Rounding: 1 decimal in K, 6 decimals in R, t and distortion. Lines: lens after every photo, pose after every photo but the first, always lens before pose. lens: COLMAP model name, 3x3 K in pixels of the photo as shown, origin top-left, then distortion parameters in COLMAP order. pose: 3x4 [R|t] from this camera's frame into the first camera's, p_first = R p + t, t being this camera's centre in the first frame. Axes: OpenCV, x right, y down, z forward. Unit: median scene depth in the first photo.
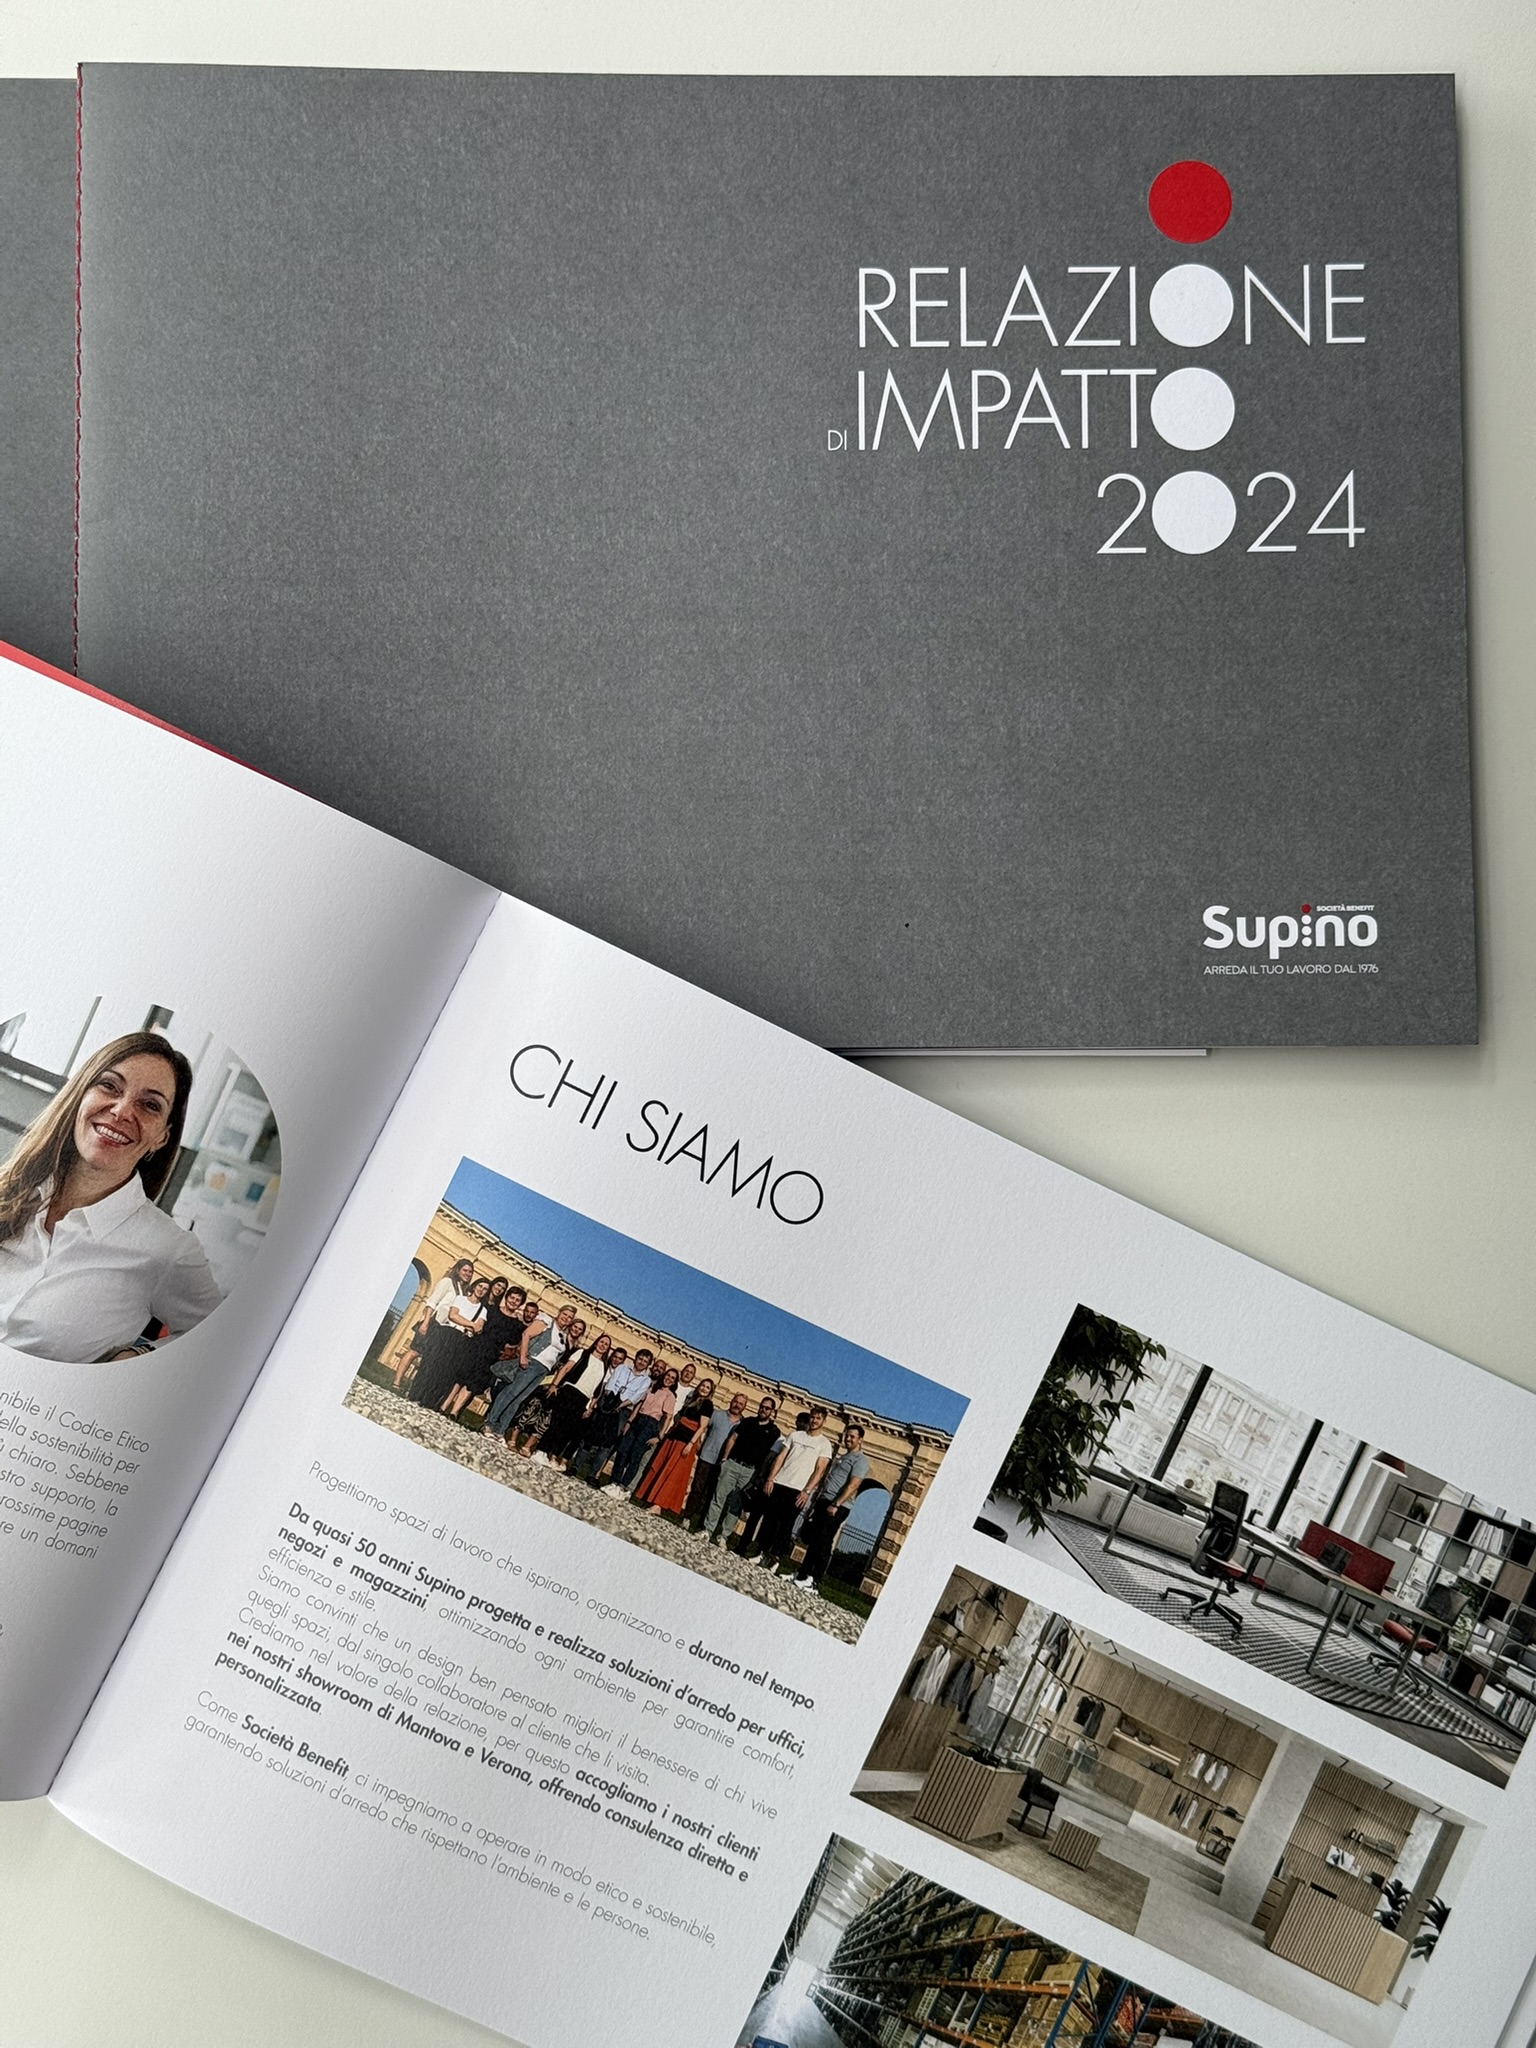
lens RADIAL K [[2911.8, 0, 756.6], [0, 2911.8, 1028.0], [0, 0, 1]] dist [0.155090, -0.393094]
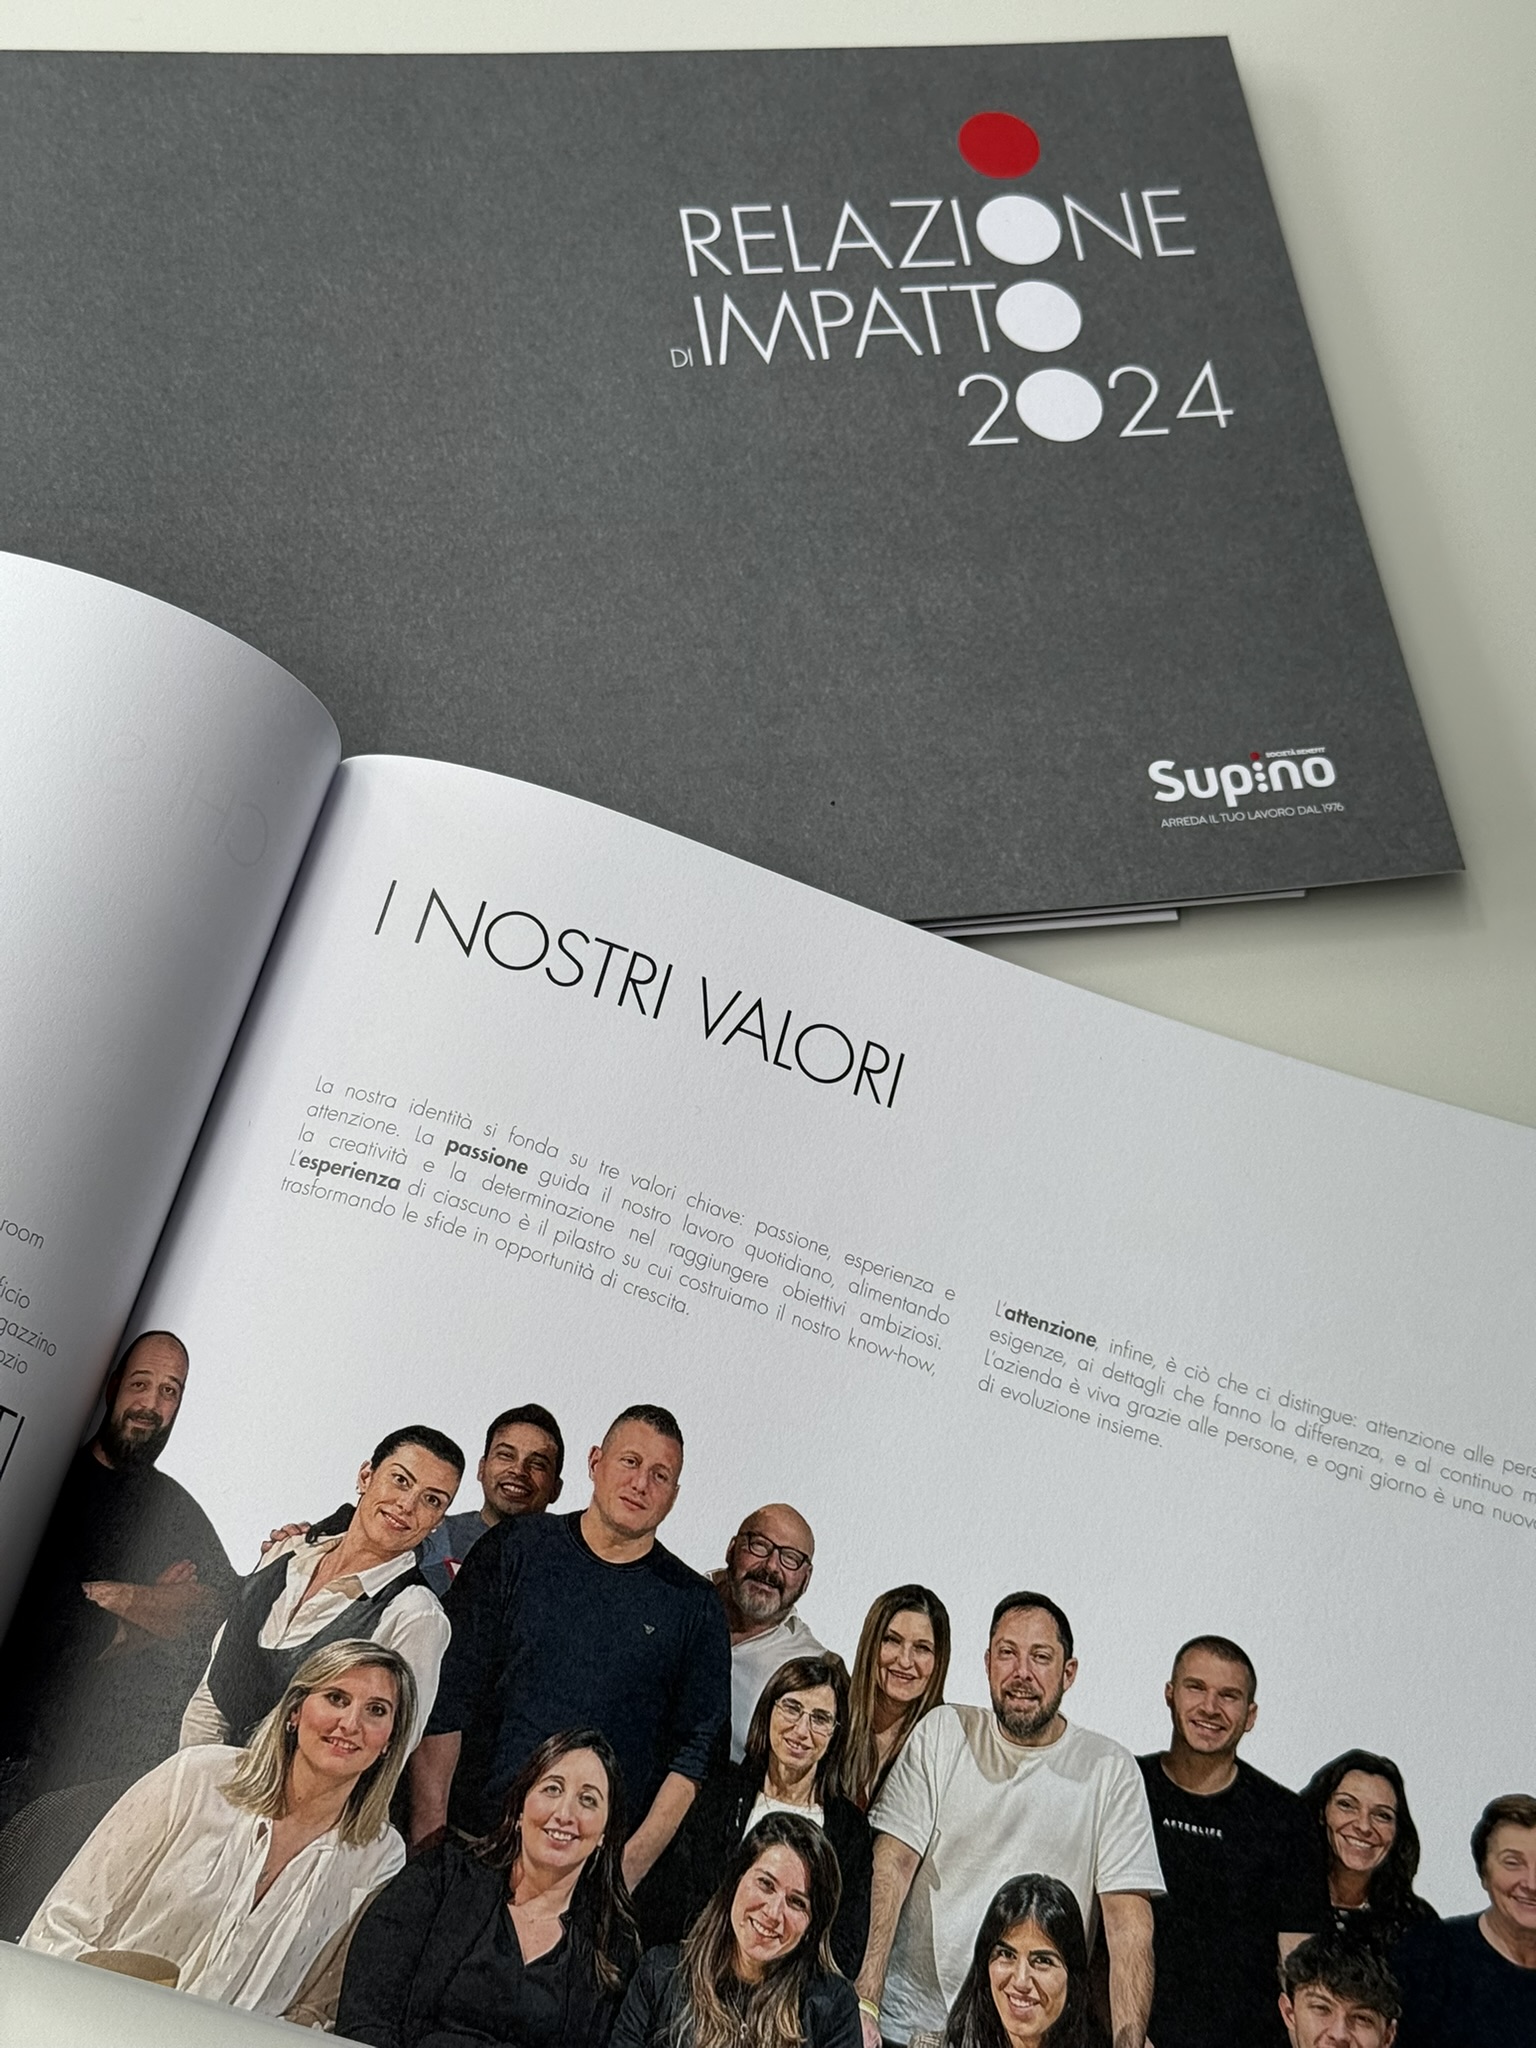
lens RADIAL K [[2911.8, 0, 756.6], [0, 2911.8, 1028.0], [0, 0, 1]] dist [0.155090, -0.393094]
pose [[0.982668, -0.084756, 0.164864, -0.123199], [0.136011, 0.933934, -0.330558, 0.317685], [-0.125956, 0.347252, 0.929275, 0.193424]]
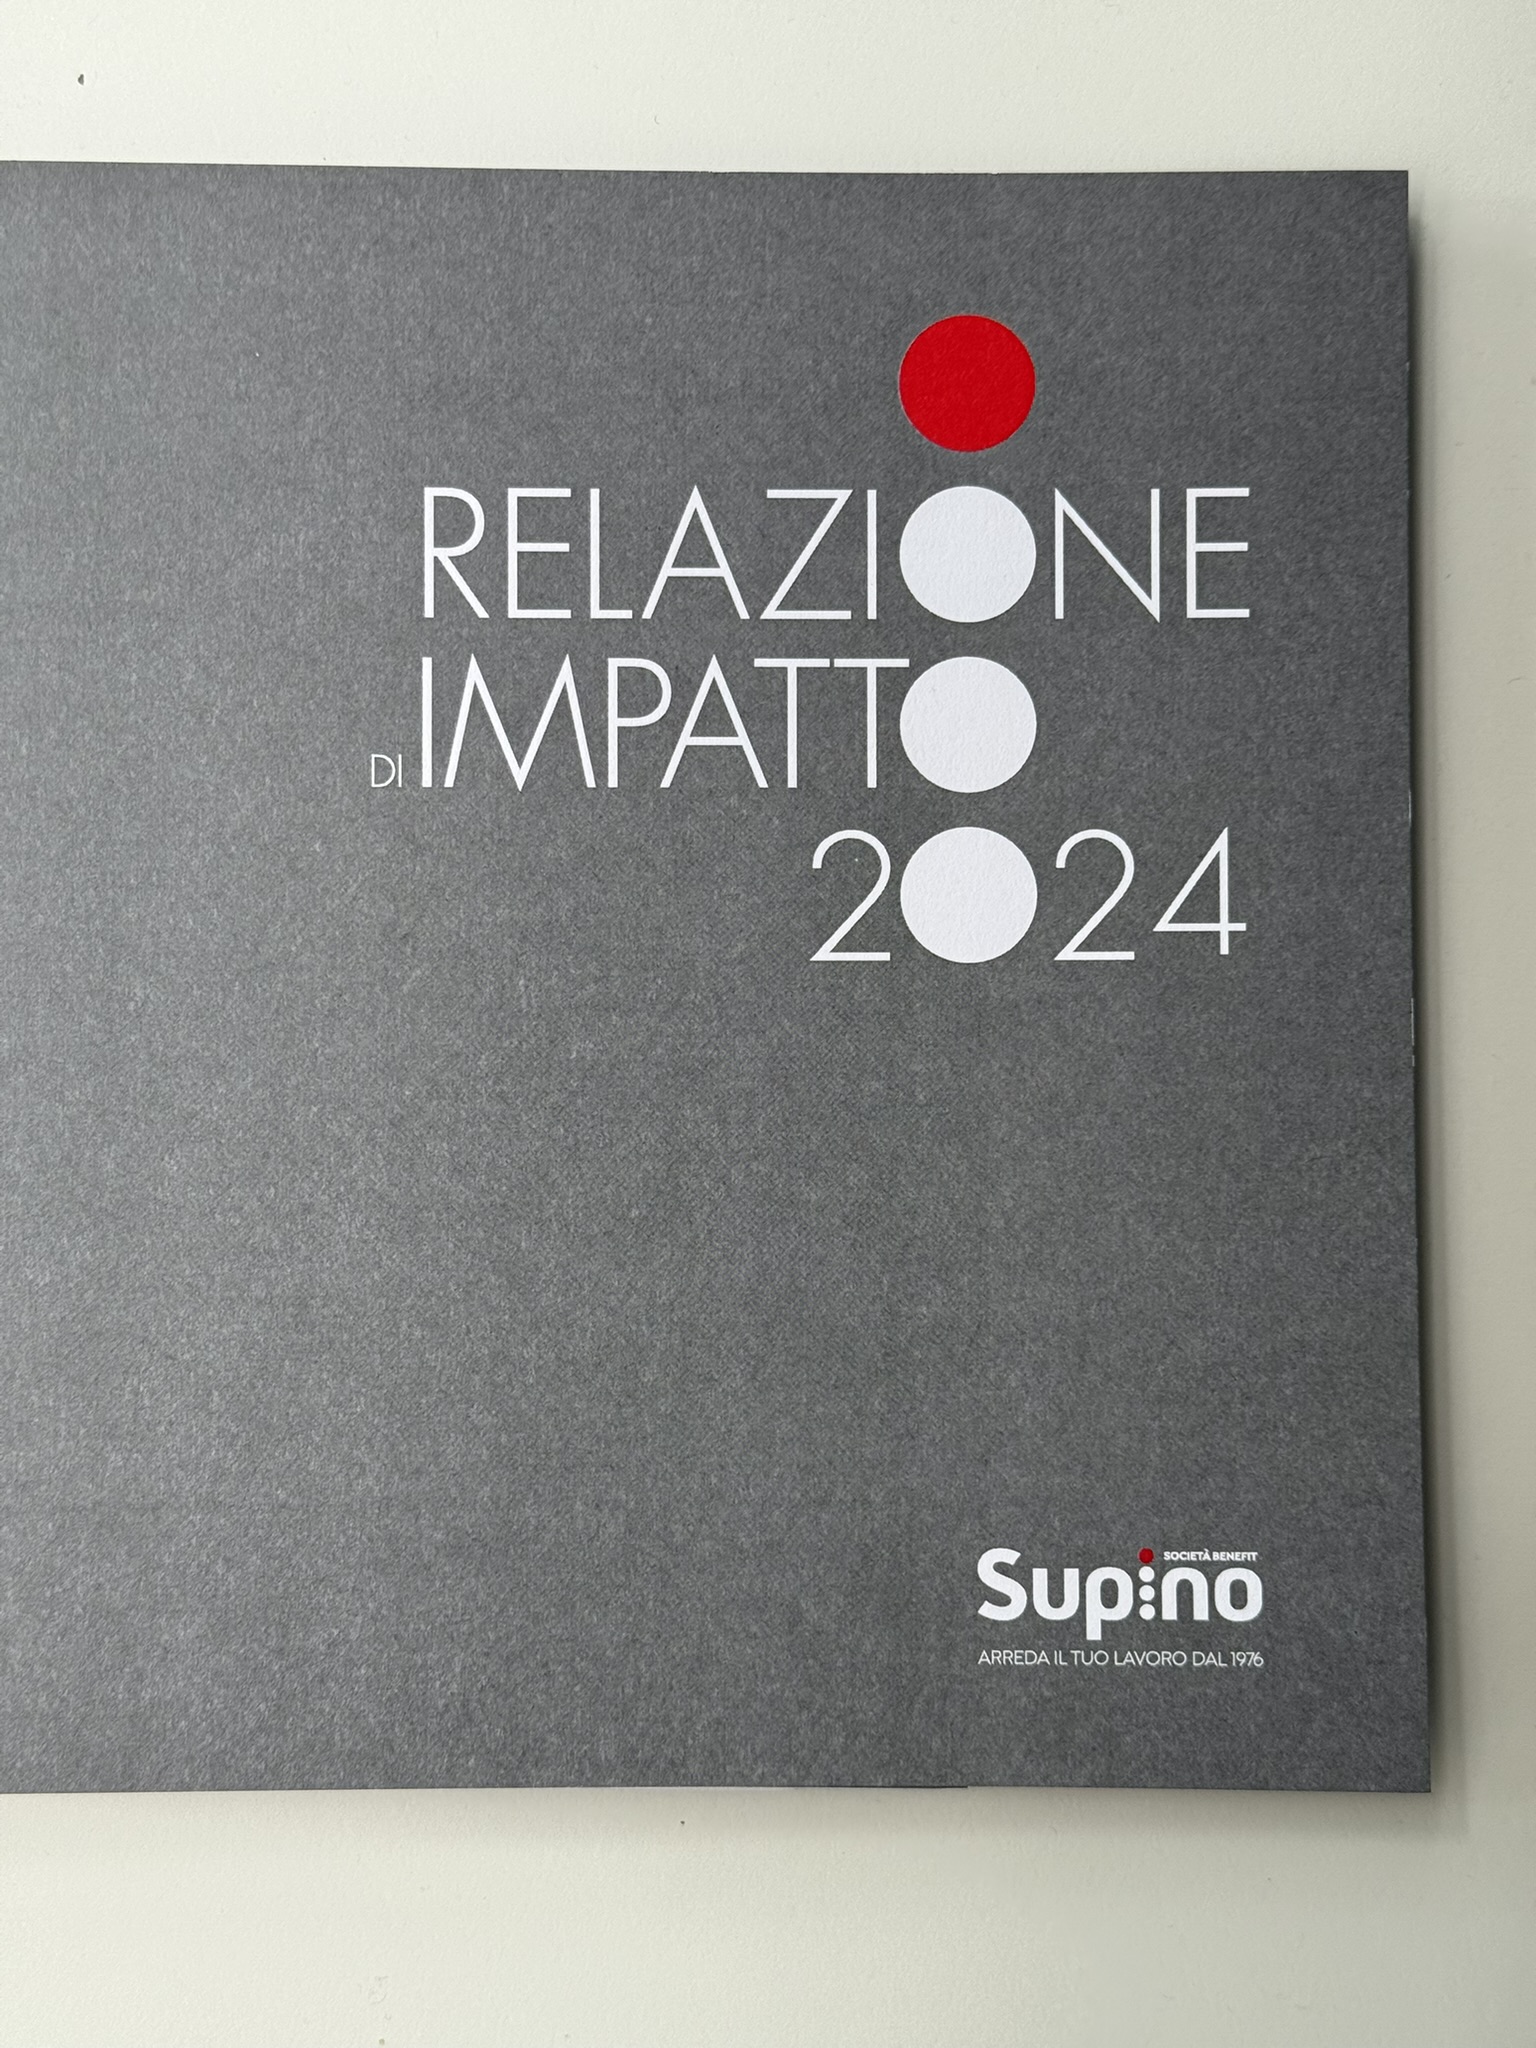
lens RADIAL K [[2911.8, 0, 756.6], [0, 2911.8, 1028.0], [0, 0, 1]] dist [0.155090, -0.393094]
pose [[0.999965, 0.005025, 0.006644, 0.101094], [-0.005221, 0.999539, 0.029925, -0.166208], [-0.006491, -0.029959, 0.999530, 0.390916]]
